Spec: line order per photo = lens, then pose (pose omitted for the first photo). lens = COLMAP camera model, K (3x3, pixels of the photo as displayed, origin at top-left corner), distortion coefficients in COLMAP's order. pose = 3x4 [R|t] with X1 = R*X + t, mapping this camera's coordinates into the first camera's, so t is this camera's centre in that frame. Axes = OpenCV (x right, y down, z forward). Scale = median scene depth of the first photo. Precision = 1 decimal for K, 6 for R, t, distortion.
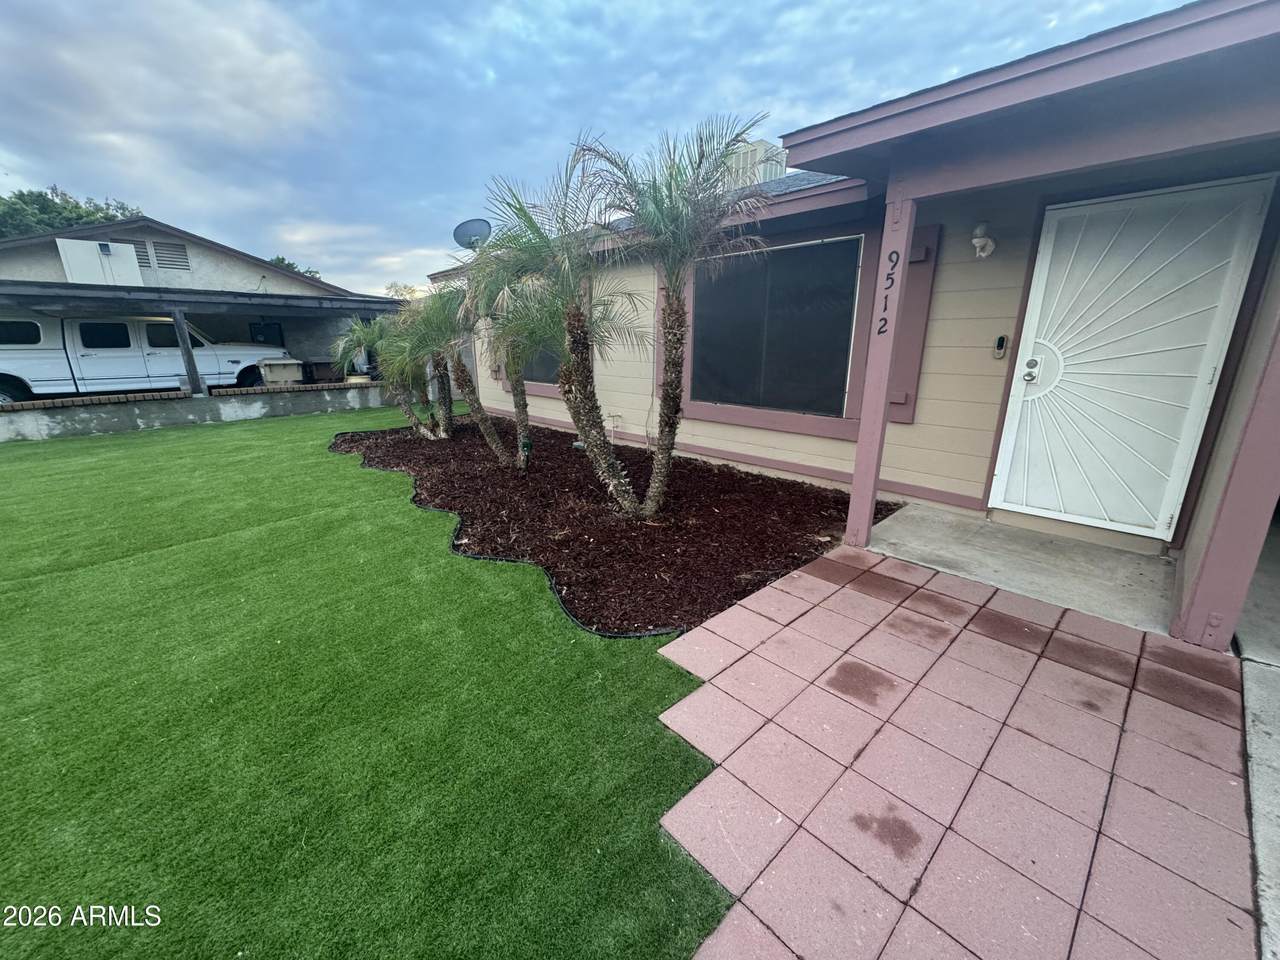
lens RADIAL K [[515.1, 0, 640.0], [0, 515.1, 480.0], [0, 0, 1]] dist [-0.001602, -0.000232]
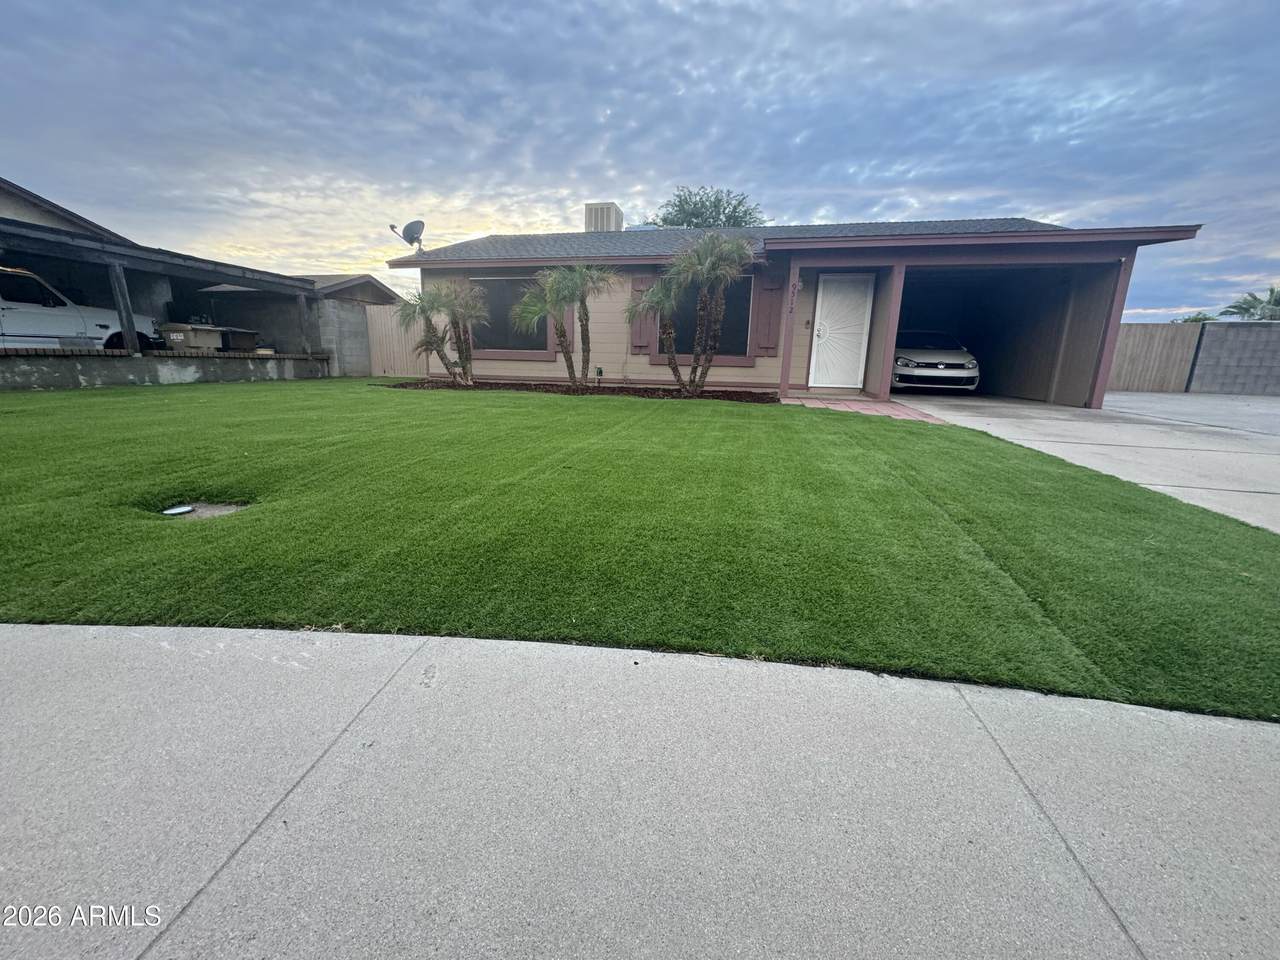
lens RADIAL K [[515.8, 0, 640.0], [0, 515.8, 480.0], [0, 0, 1]] dist [-0.002570, -0.000111]
pose [[0.829210, -0.099638, 0.549985, -0.656818], [0.121120, 0.992634, -0.002781, 0.186465], [-0.545656, 0.068920, 0.835170, -0.292976]]
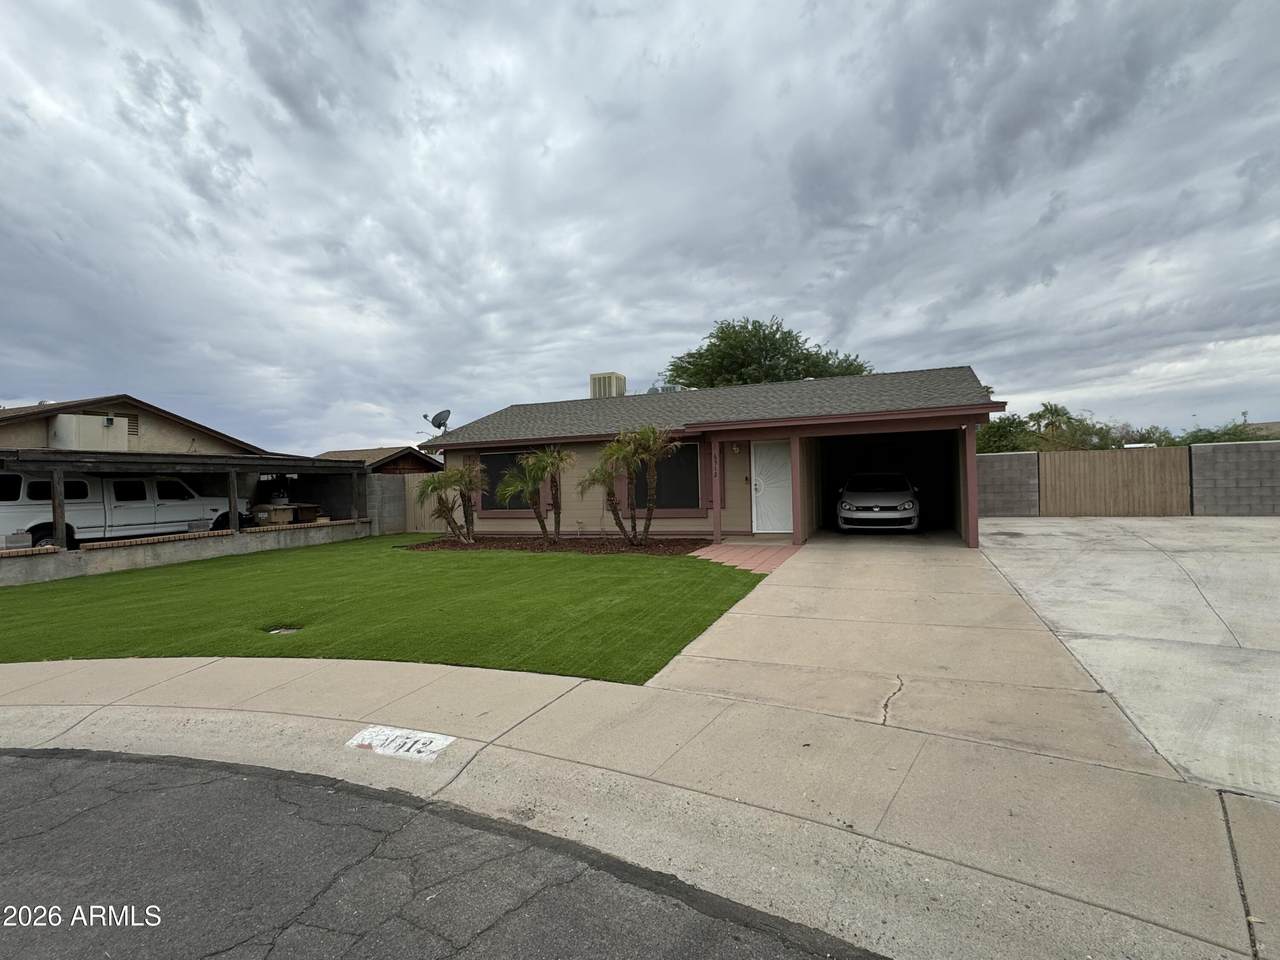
lens RADIAL K [[632.1, 0, 640.0], [0, 632.1, 480.0], [0, 0, 1]] dist [-0.001339, -0.000447]
pose [[0.907462, -0.021678, 0.419574, -0.621860], [0.136055, 0.960016, -0.244661, 0.245769], [-0.397493, 0.279106, 0.874127, -0.871229]]
